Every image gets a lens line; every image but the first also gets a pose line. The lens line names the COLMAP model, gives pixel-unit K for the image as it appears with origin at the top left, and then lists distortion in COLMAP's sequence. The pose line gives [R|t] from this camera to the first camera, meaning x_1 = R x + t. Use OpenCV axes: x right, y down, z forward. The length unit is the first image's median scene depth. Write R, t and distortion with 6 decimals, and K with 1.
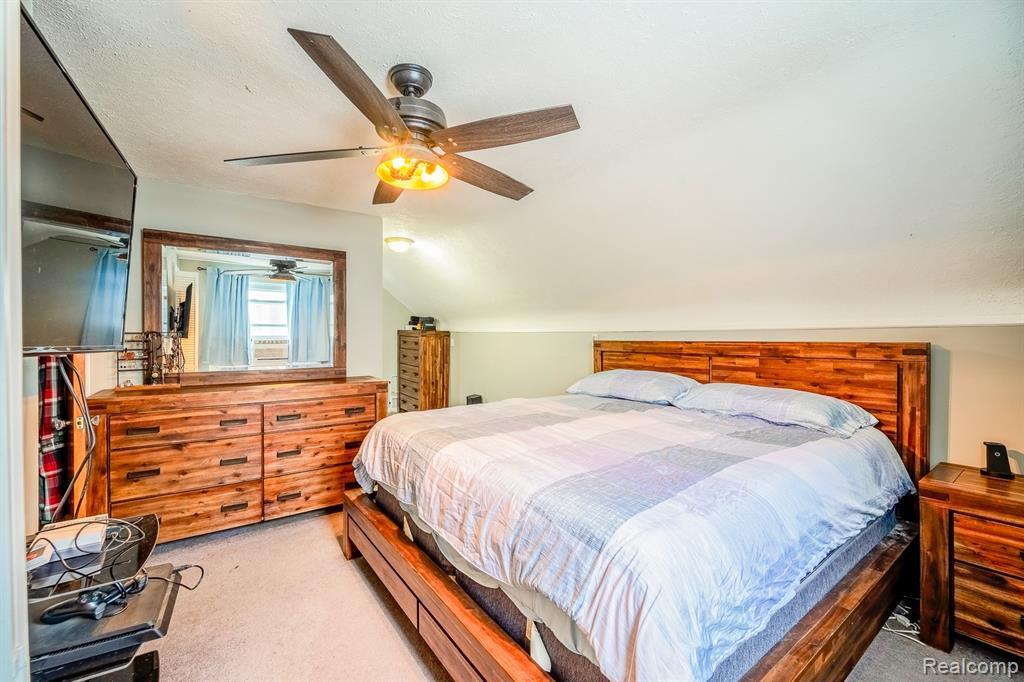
lens RADIAL K [[427.6, 0, 510.3], [0, 427.6, 345.4], [0, 0, 1]] dist [0.001383, 0.000152]
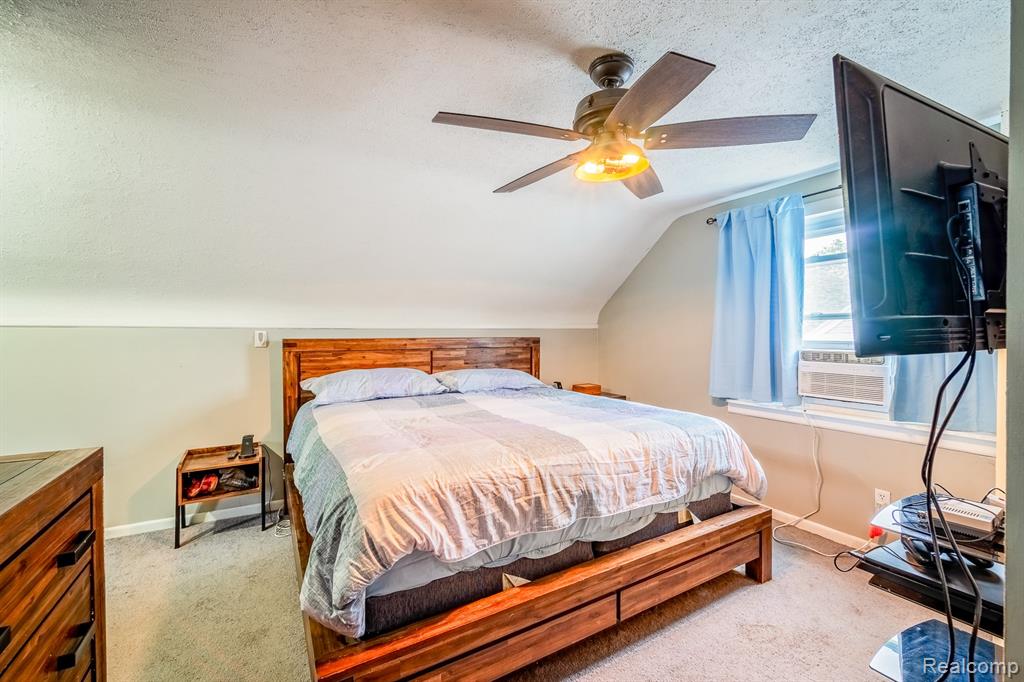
lens RADIAL K [[426.7, 0, 512.0], [0, 426.7, 341.0], [0, 0, 1]] dist [0.000374, -0.000169]
pose [[0.107938, -0.017018, 0.994012, -0.721306], [0.021951, 0.999651, 0.014731, -0.013913], [-0.993915, 0.020229, 0.108274, 0.654402]]
